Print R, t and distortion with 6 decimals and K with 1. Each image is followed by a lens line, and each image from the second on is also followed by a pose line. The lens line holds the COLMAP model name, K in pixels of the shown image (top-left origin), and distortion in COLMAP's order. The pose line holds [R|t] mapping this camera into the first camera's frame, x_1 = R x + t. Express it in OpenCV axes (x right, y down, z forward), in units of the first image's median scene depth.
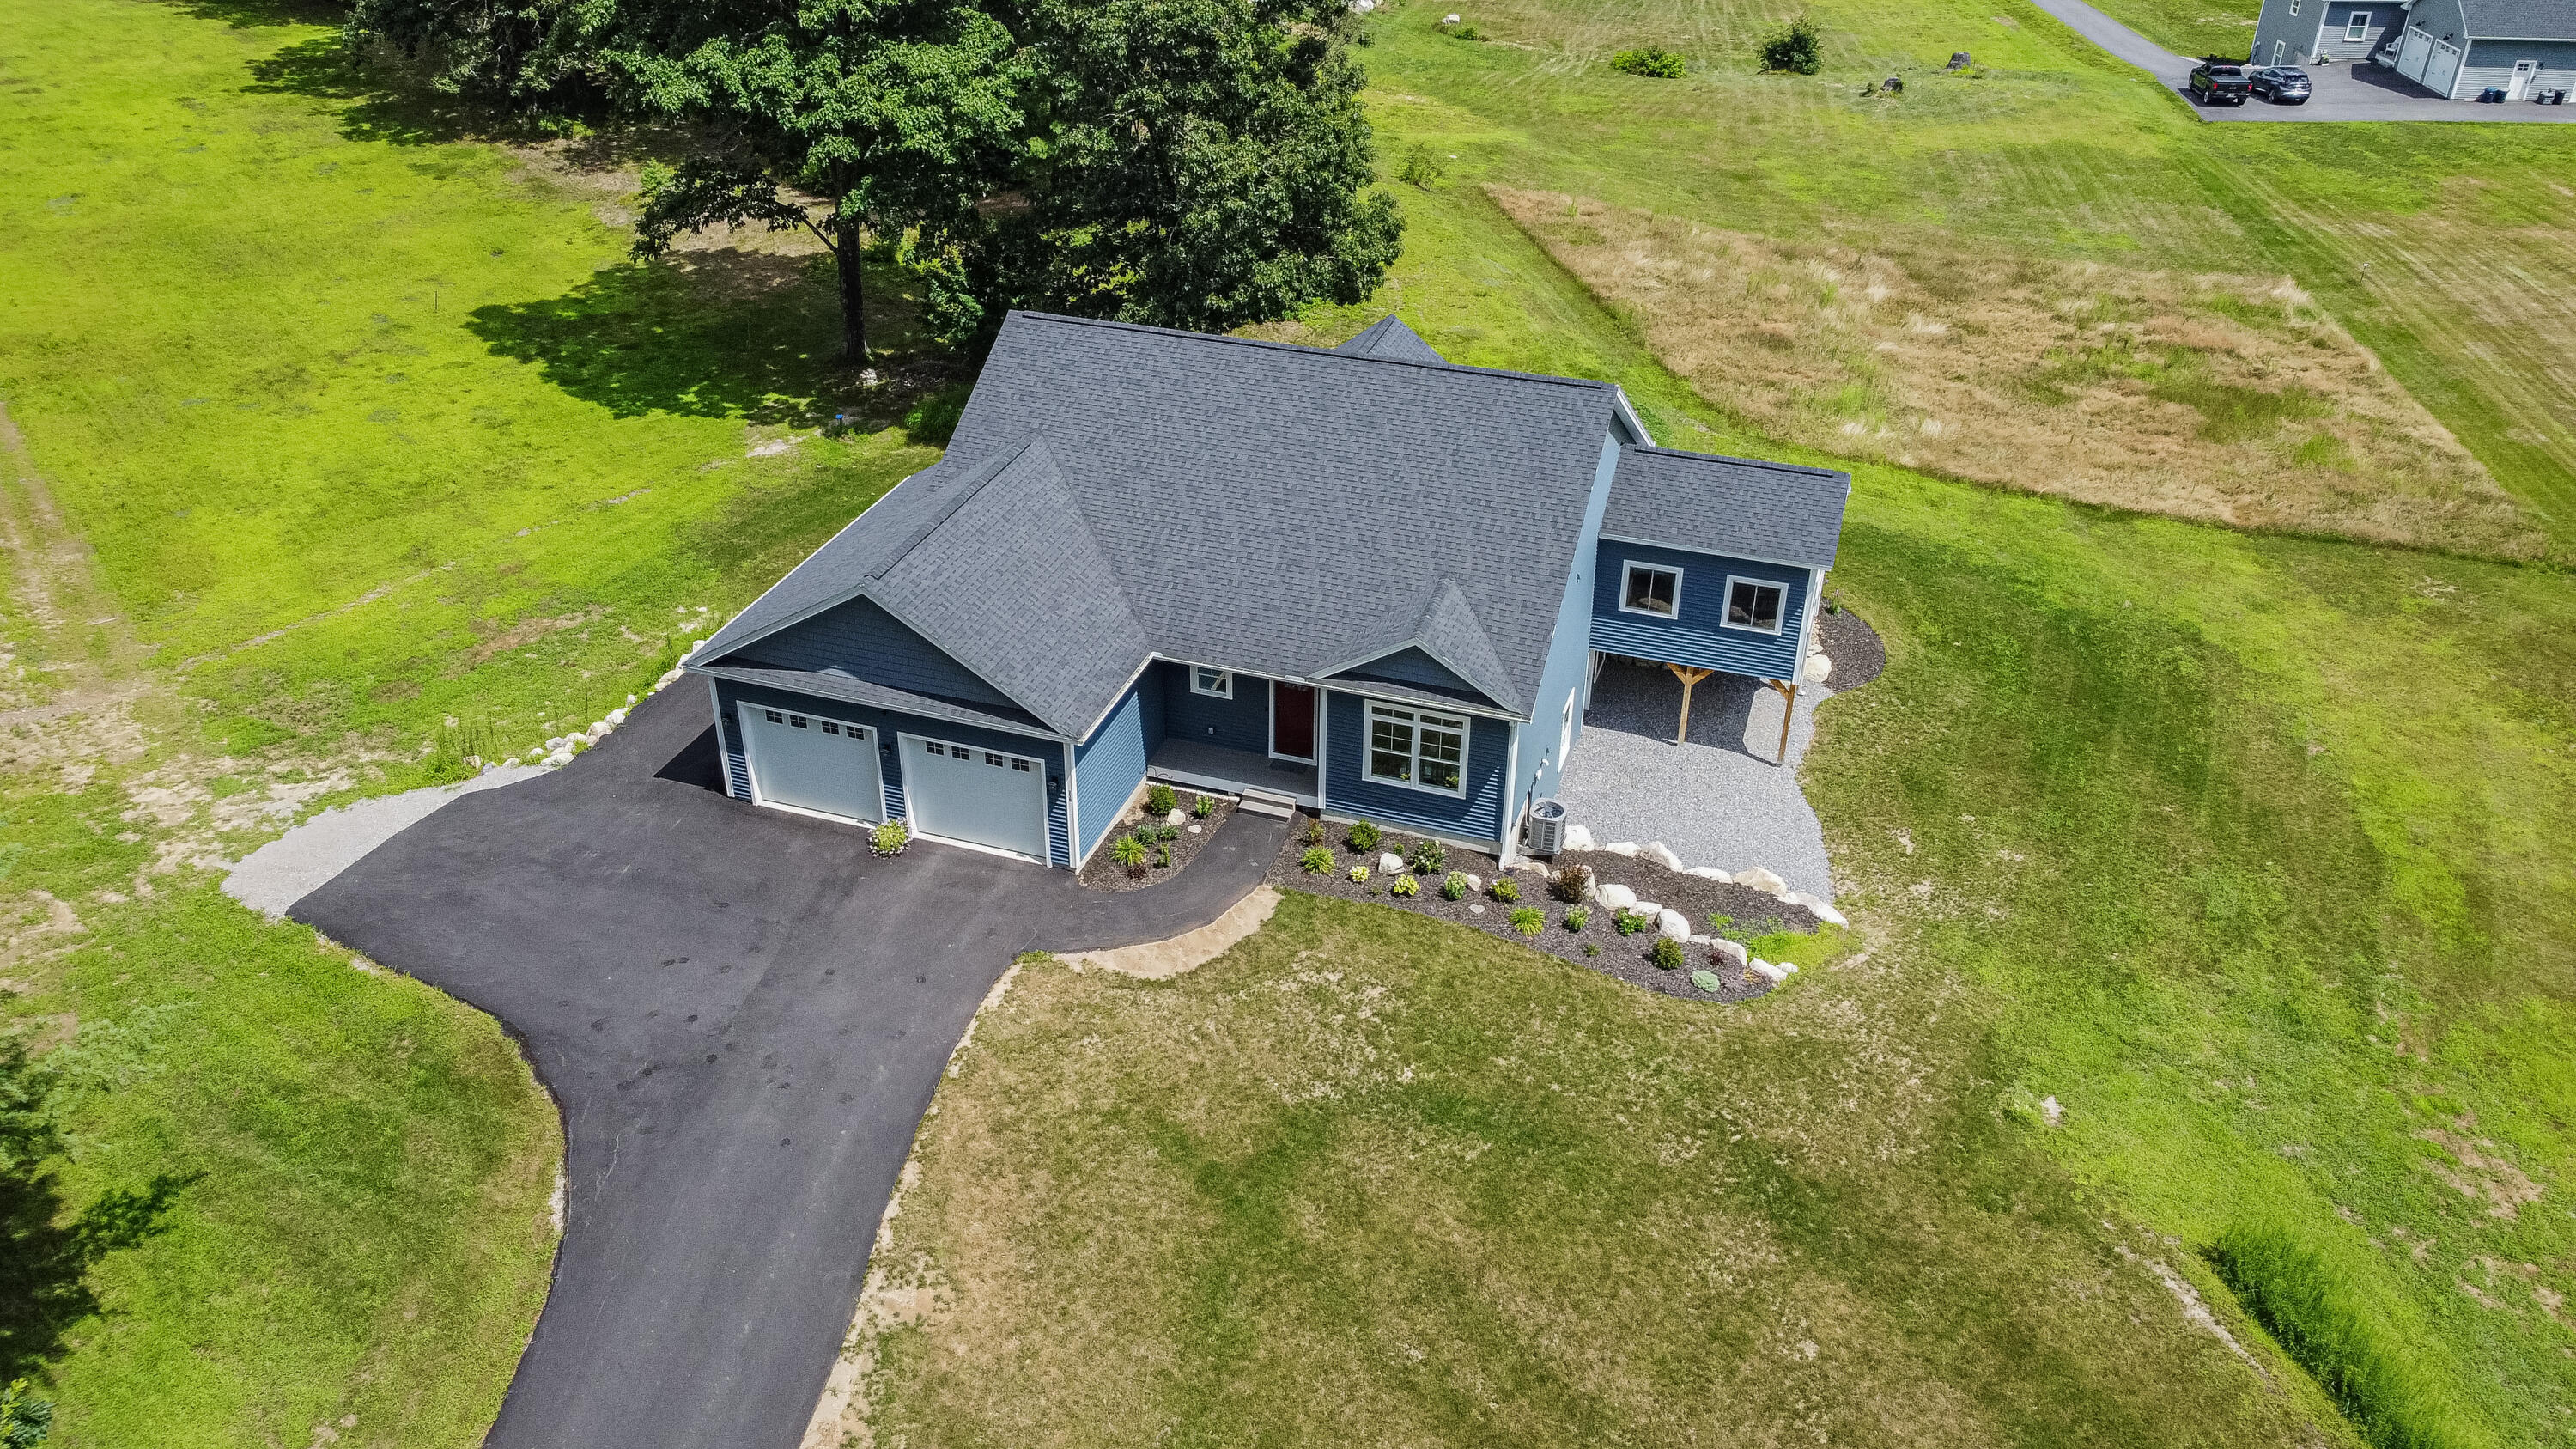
lens RADIAL K [[1955.7, 0, 1273.7], [0, 1955.7, 732.7], [0, 0, 1]] dist [0.004253, -0.010071]
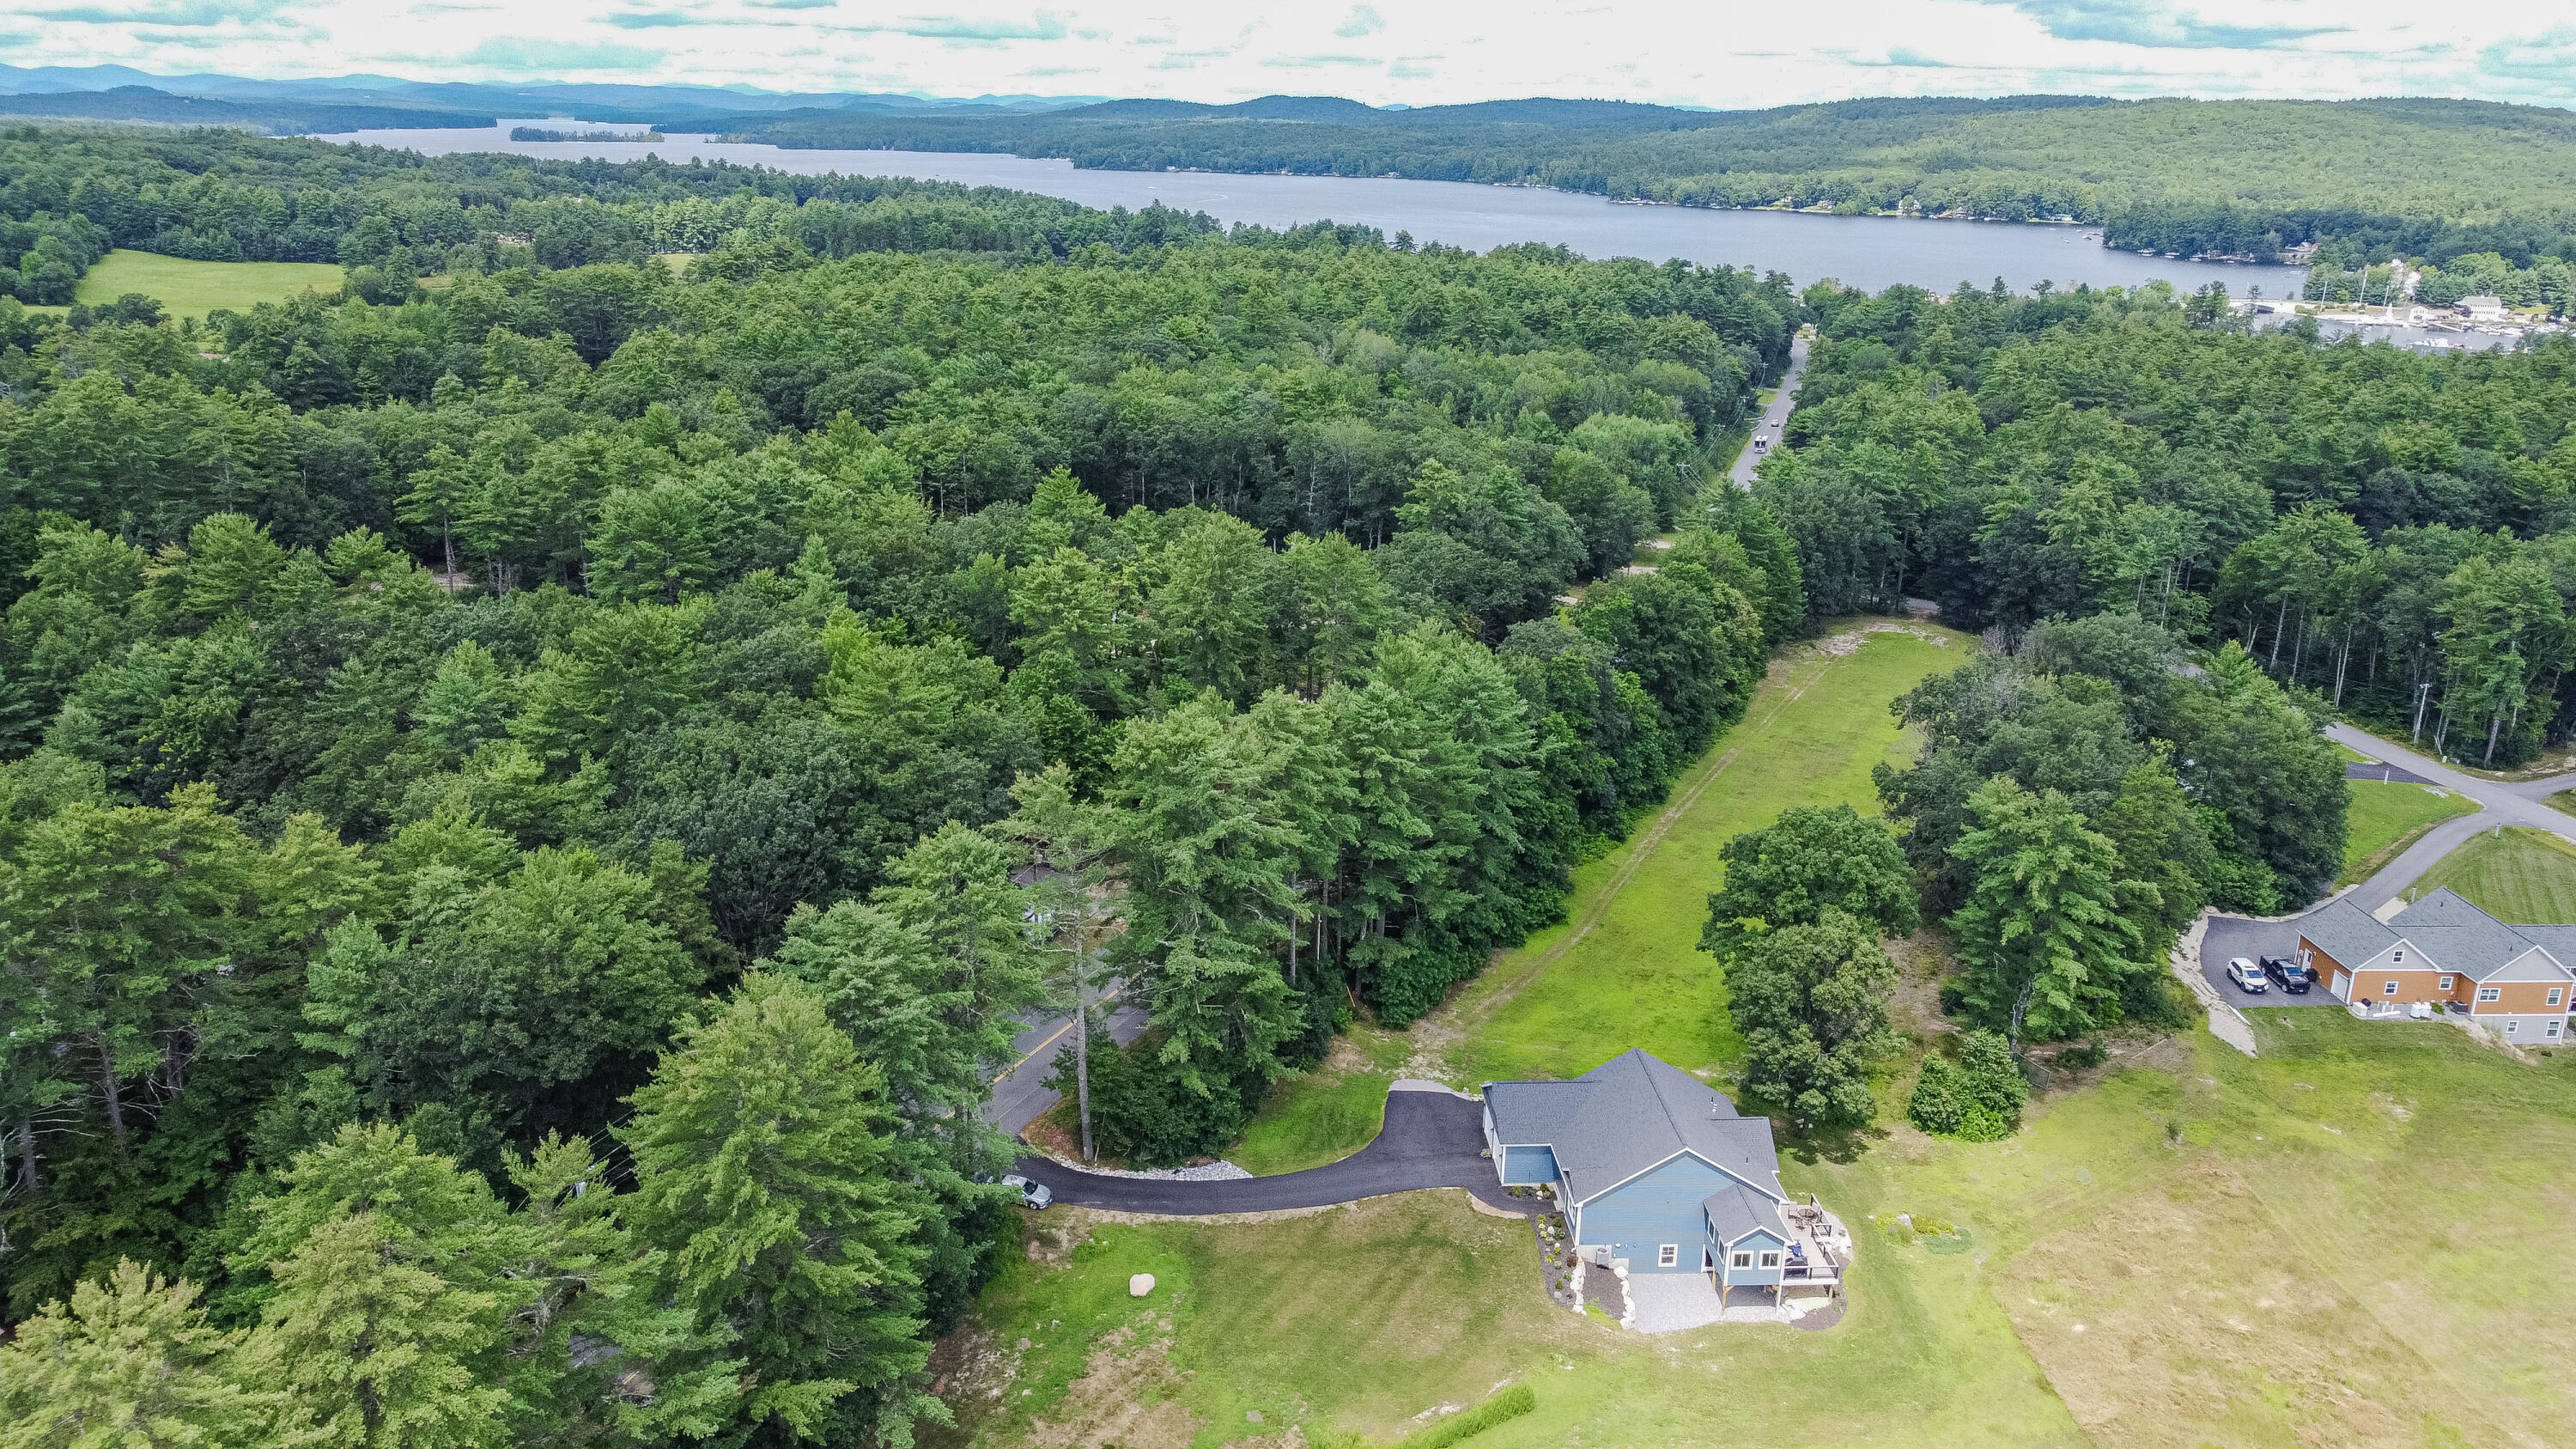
lens RADIAL K [[1955.7, 0, 1270.5], [0, 1955.7, 727.5], [0, 0, 1]] dist [0.004253, -0.010071]
pose [[0.374634, 0.281486, -0.883411, 1.760310], [-0.494743, 0.866507, 0.066291, -0.449136], [0.784142, 0.412227, 0.463886, -0.870795]]
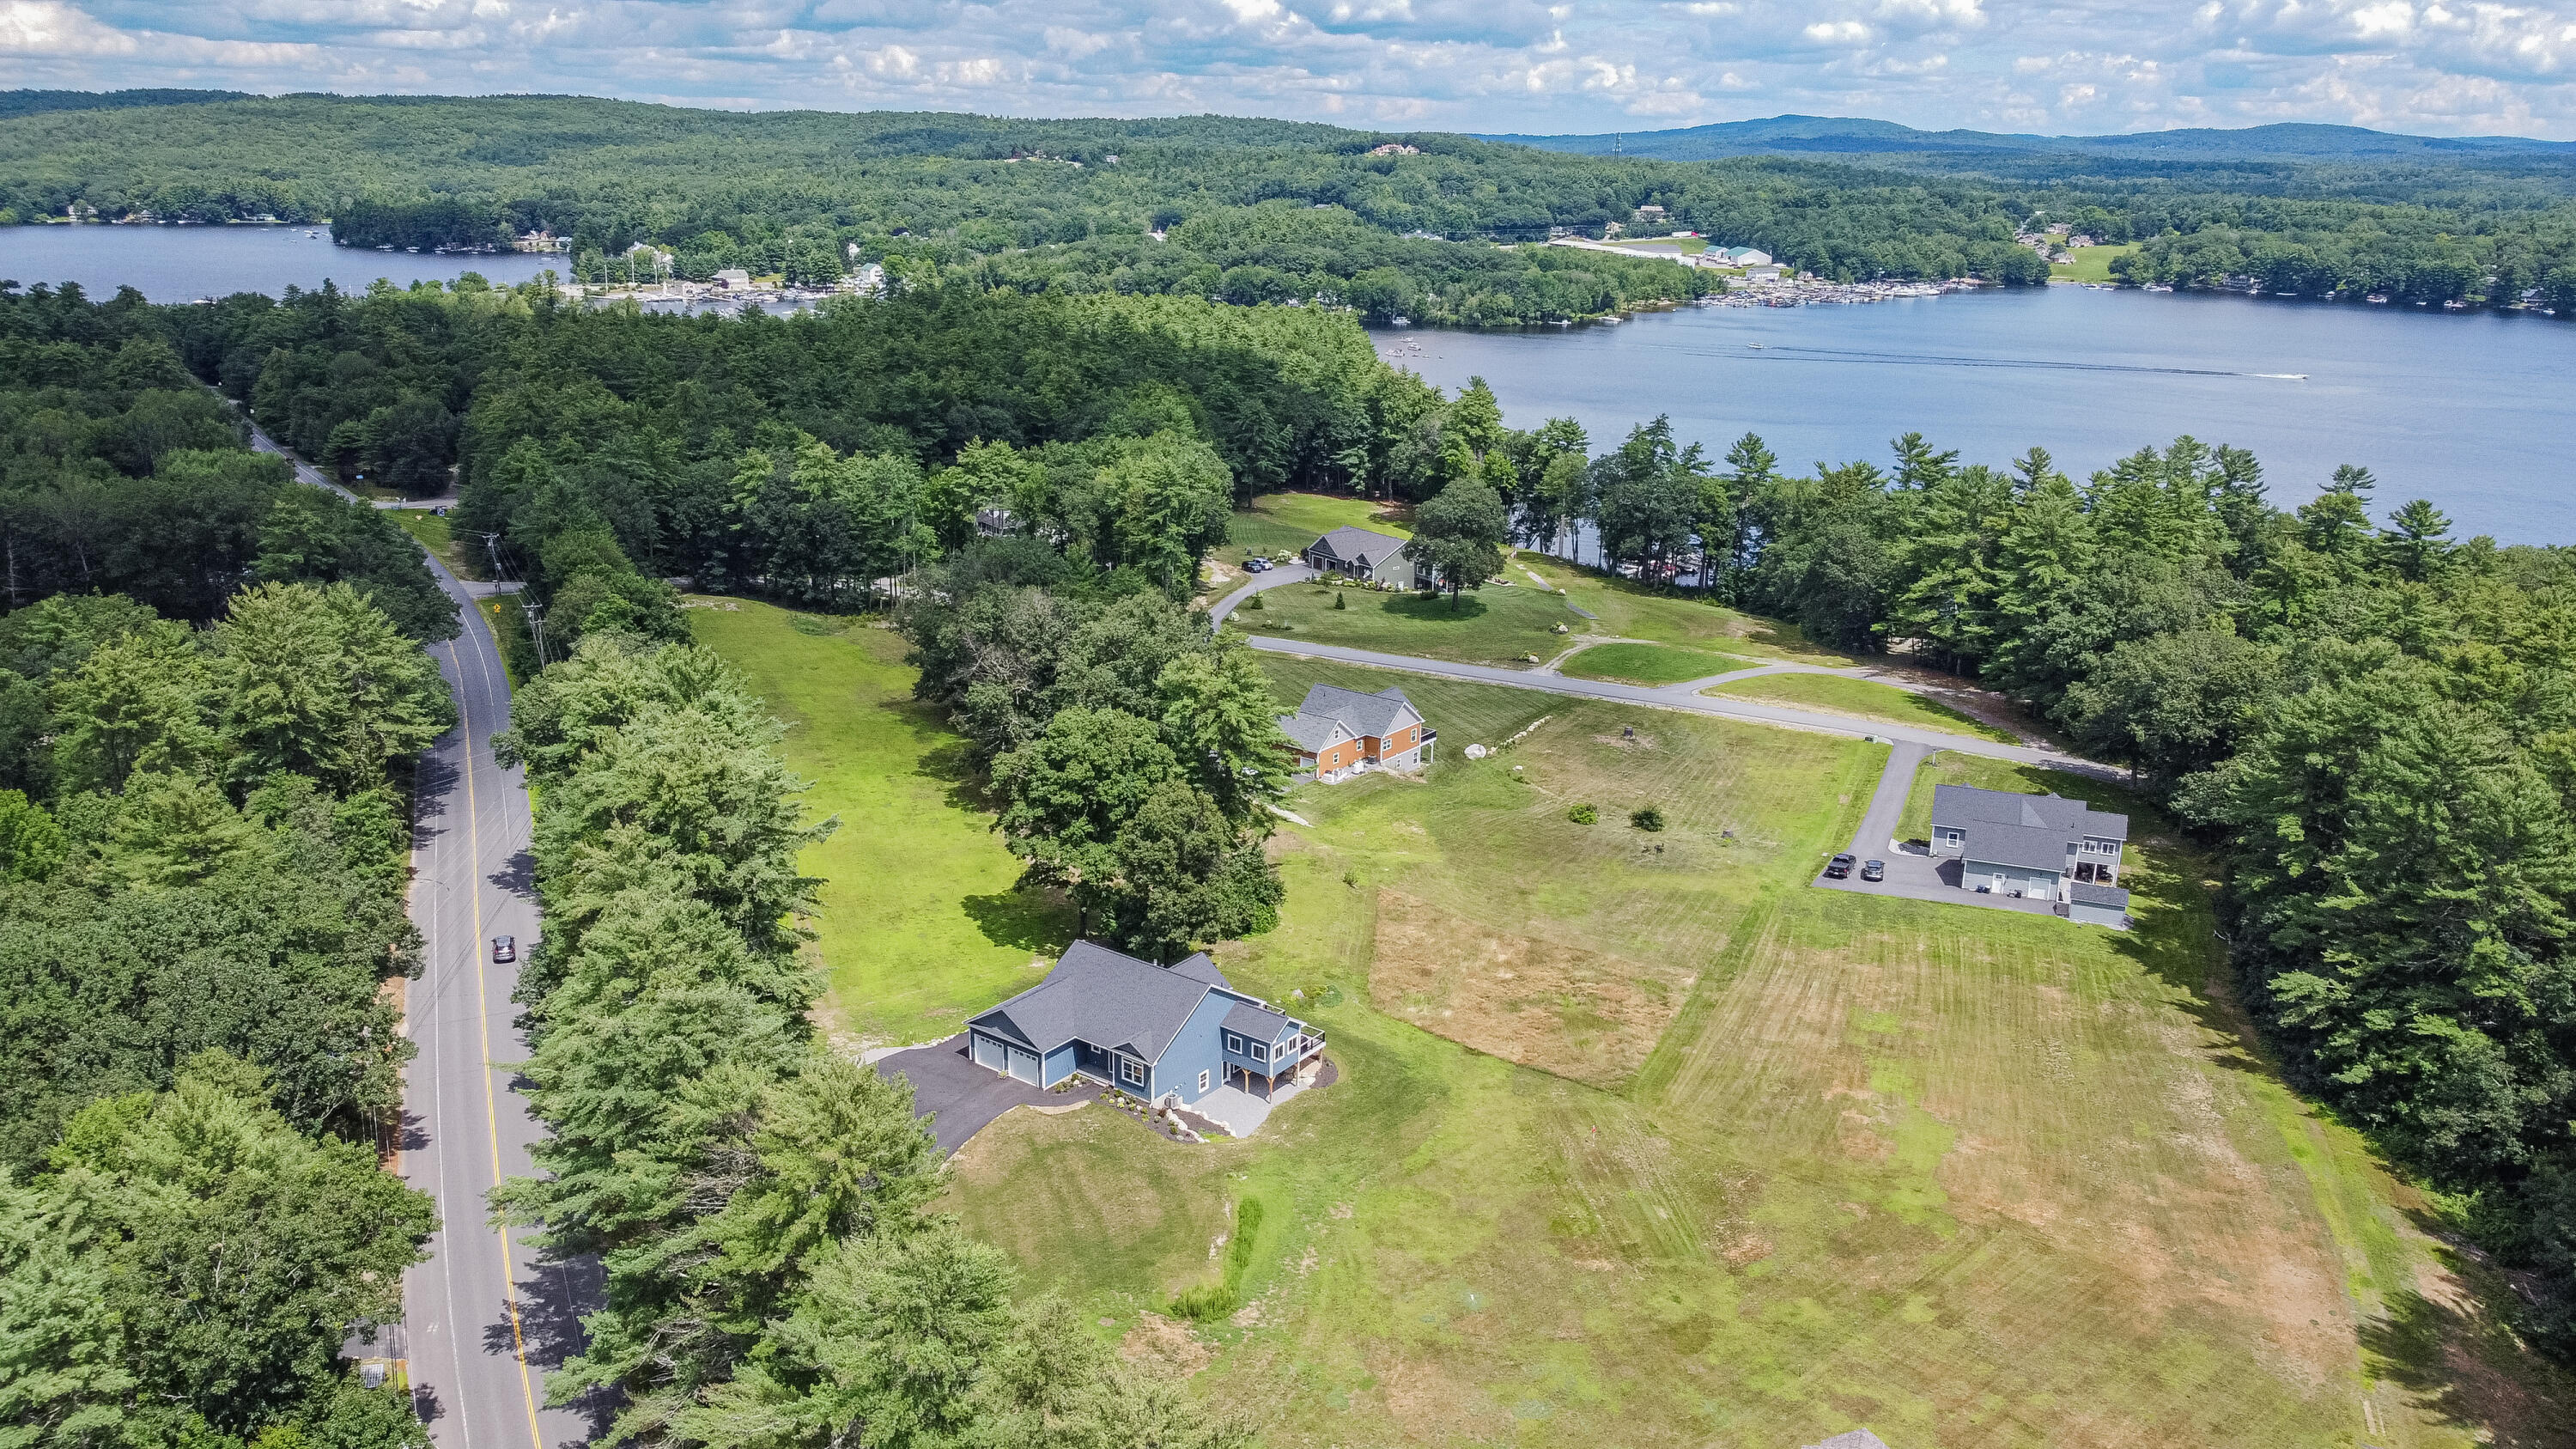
lens RADIAL K [[1955.7, 0, 1283.4], [0, 1955.7, 732.3], [0, 0, 1]] dist [0.004253, -0.010071]
pose [[0.953017, 0.097420, -0.286823, 0.938829], [-0.166142, 0.959850, -0.226019, 0.126996], [0.253288, 0.263054, 0.930939, -1.800394]]
